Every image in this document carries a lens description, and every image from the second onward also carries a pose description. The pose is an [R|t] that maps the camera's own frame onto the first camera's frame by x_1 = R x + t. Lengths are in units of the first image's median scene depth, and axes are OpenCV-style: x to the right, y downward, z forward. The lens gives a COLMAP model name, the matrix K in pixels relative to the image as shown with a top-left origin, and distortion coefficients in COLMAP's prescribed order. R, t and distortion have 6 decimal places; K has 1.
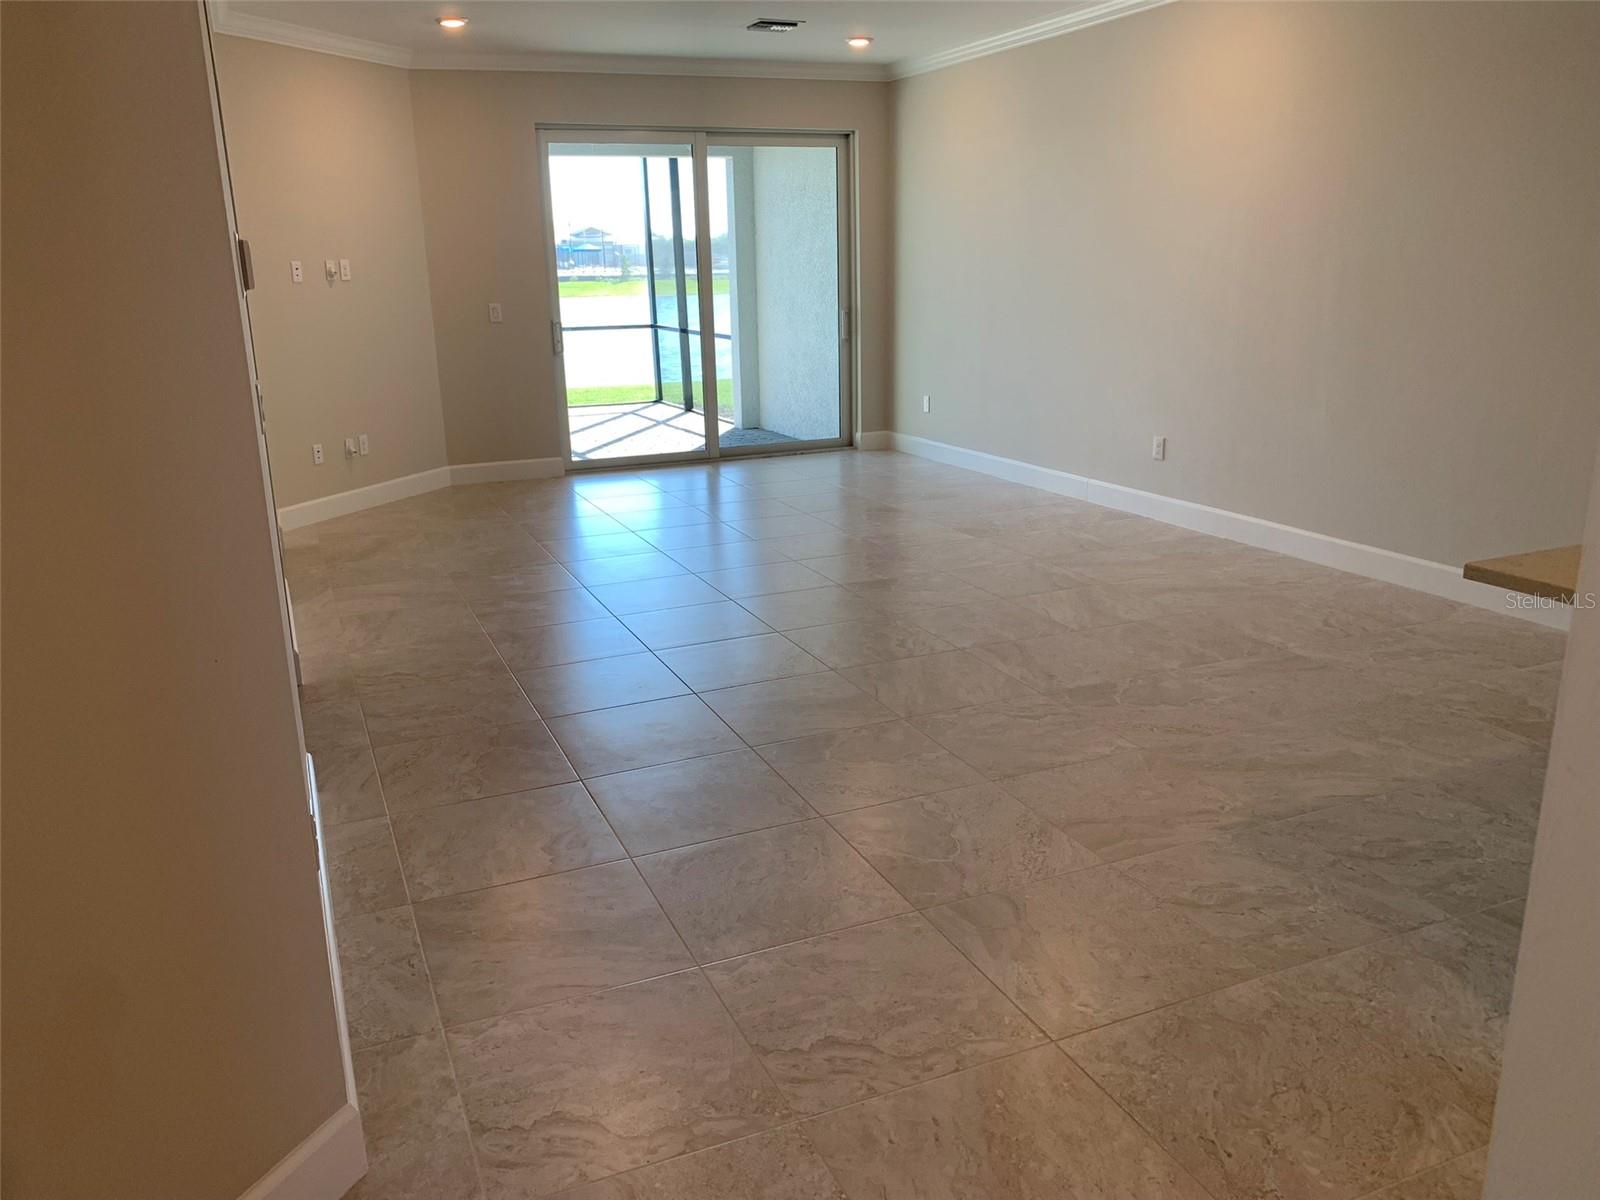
lens RADIAL K [[1225.9, 0, 797.9], [0, 1225.9, 588.6], [0, 0, 1]] dist [0.028770, -0.029398]
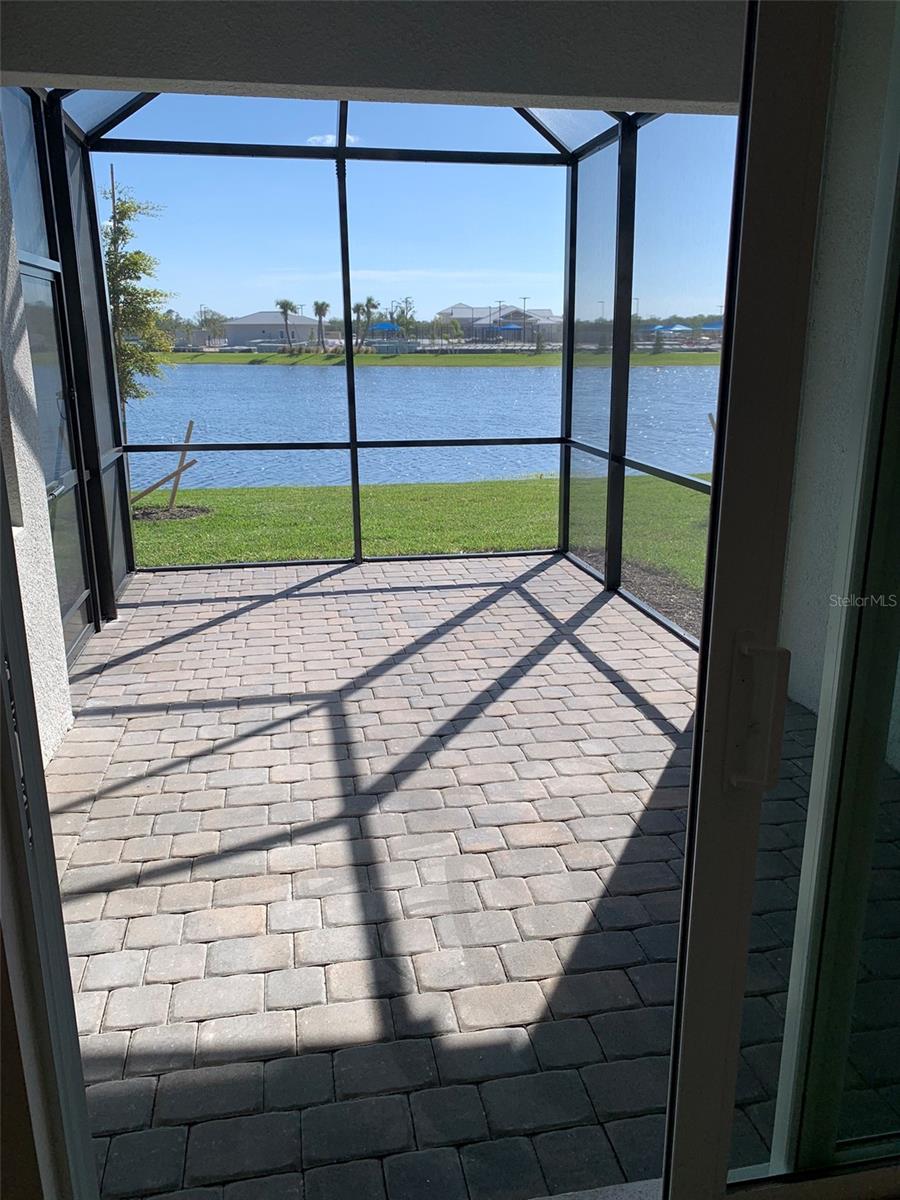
lens RADIAL K [[919.4, 0, 448.5], [0, 919.4, 600.2], [0, 0, 1]] dist [0.028770, -0.029398]
pose [[0.972901, 0.082665, -0.215938, -0.060012], [-0.079155, 0.996552, 0.024870, -0.126090], [0.217249, -0.007104, 0.976090, 0.472932]]
